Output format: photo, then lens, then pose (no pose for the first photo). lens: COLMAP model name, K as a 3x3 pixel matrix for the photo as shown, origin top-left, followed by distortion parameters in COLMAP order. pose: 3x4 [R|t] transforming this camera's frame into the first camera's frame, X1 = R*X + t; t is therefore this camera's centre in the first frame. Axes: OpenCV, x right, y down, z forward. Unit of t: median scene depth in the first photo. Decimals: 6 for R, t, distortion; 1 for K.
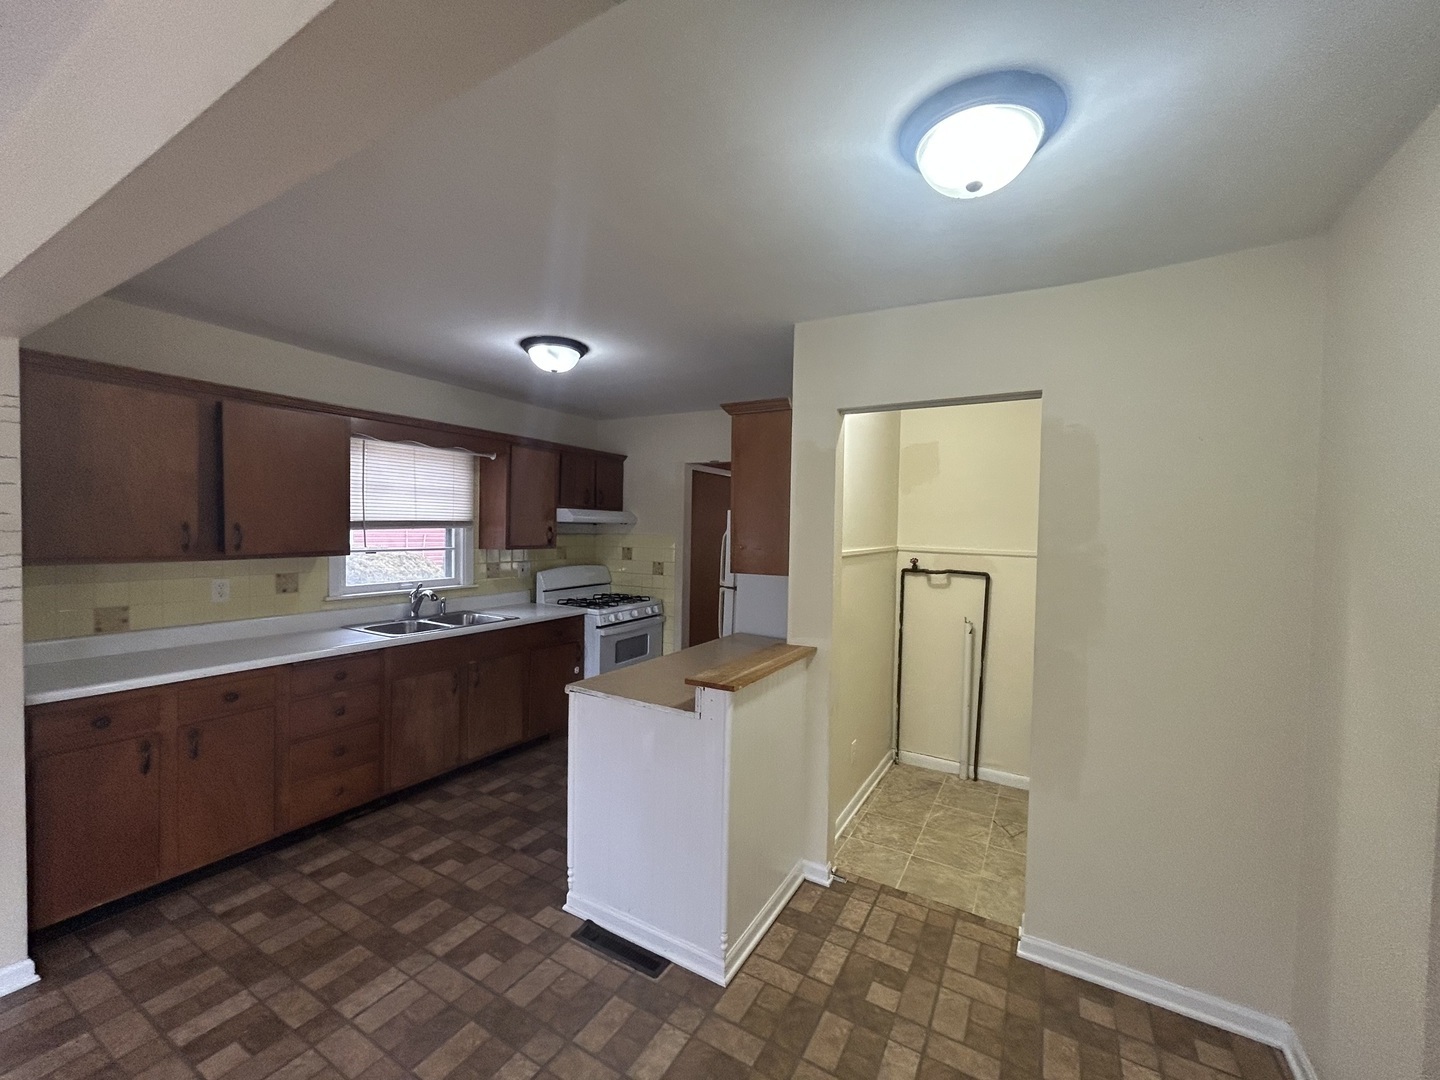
lens RADIAL K [[582.1, 0, 719.5], [0, 582.1, 541.2], [0, 0, 1]] dist [-0.000003, 0.000050]
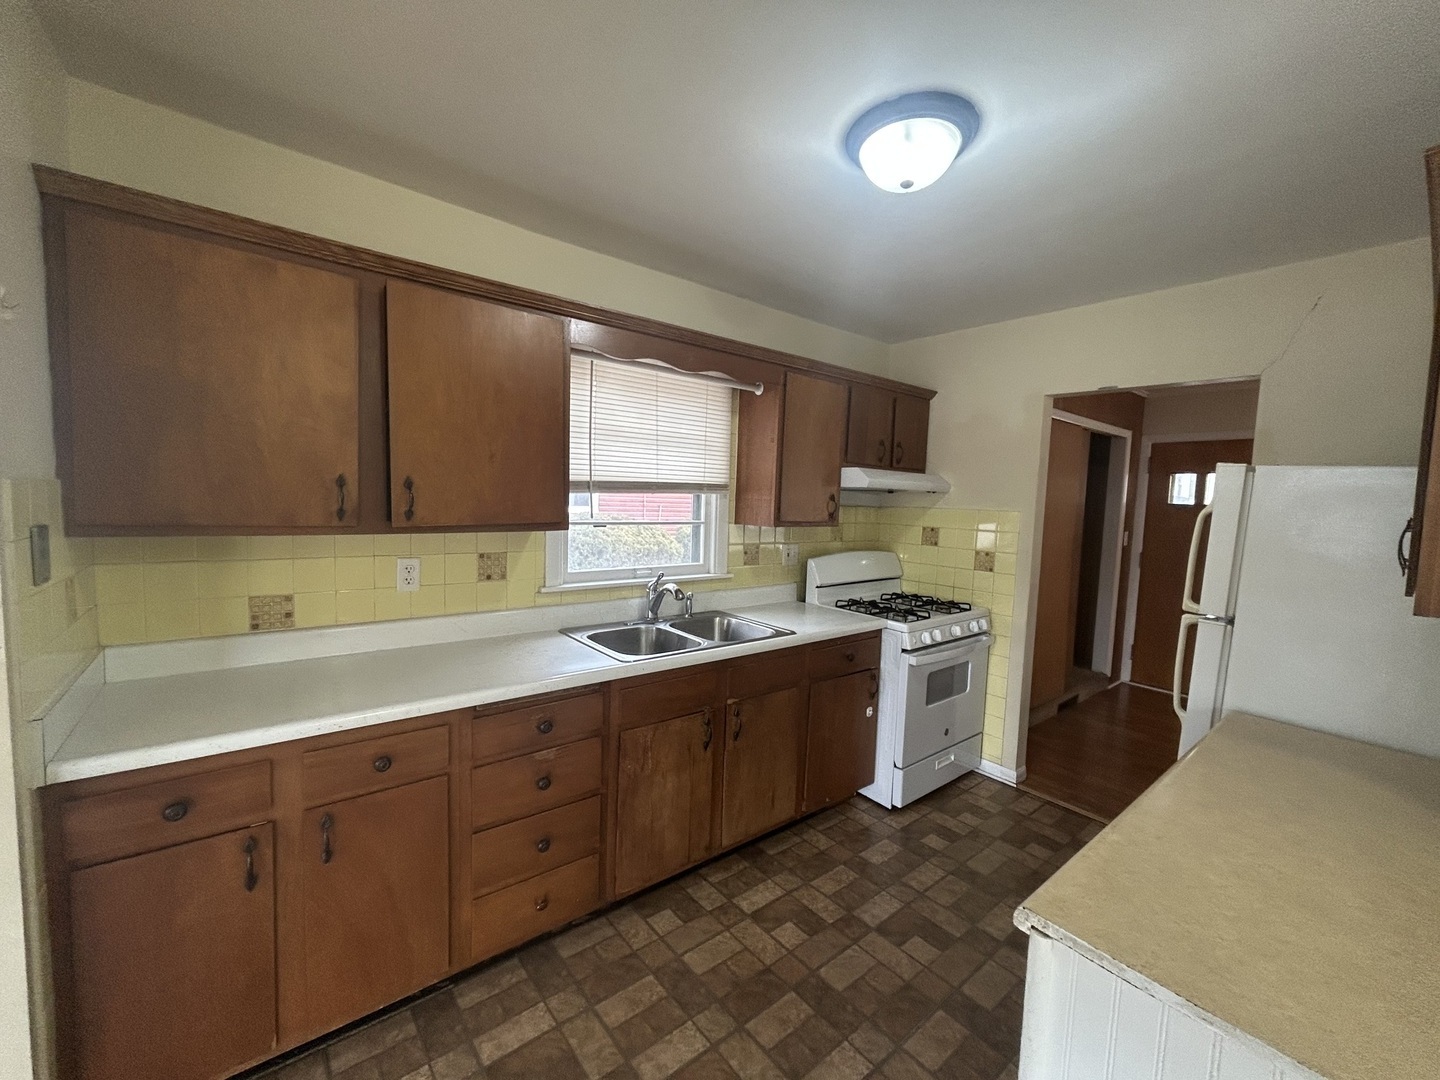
lens RADIAL K [[582.1, 0, 719.5], [0, 582.1, 541.2], [0, 0, 1]] dist [-0.000003, 0.000050]
pose [[0.933843, 0.040232, -0.355413, -0.200595], [-0.024609, 0.998526, 0.048370, 0.000126], [0.356835, -0.036424, 0.933457, 0.372927]]
